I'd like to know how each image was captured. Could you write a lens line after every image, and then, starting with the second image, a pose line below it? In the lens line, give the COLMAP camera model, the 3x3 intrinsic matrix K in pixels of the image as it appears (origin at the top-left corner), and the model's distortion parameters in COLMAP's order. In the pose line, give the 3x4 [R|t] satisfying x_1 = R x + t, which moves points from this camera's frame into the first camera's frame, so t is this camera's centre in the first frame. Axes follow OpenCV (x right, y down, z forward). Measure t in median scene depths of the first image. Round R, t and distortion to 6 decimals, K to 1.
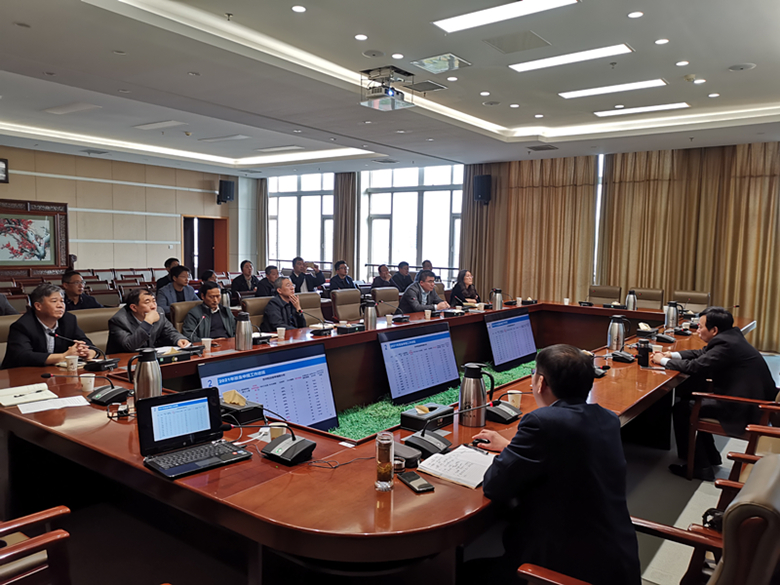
lens RADIAL K [[607.3, 0, 390.0], [0, 607.3, 292.5], [0, 0, 1]] dist [0.030374, -0.005367]
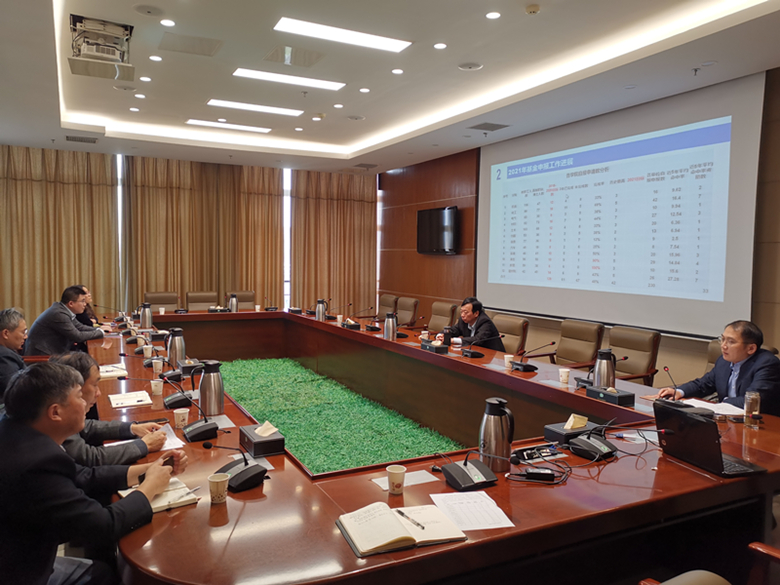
lens RADIAL K [[607.3, 0, 390.0], [0, 607.3, 292.5], [0, 0, 1]] dist [0.030374, -0.005367]
pose [[0.435356, -0.068732, 0.897631, -0.326962], [0.067737, 0.996756, 0.043469, -0.025324], [-0.897706, 0.041878, 0.438599, 0.211214]]
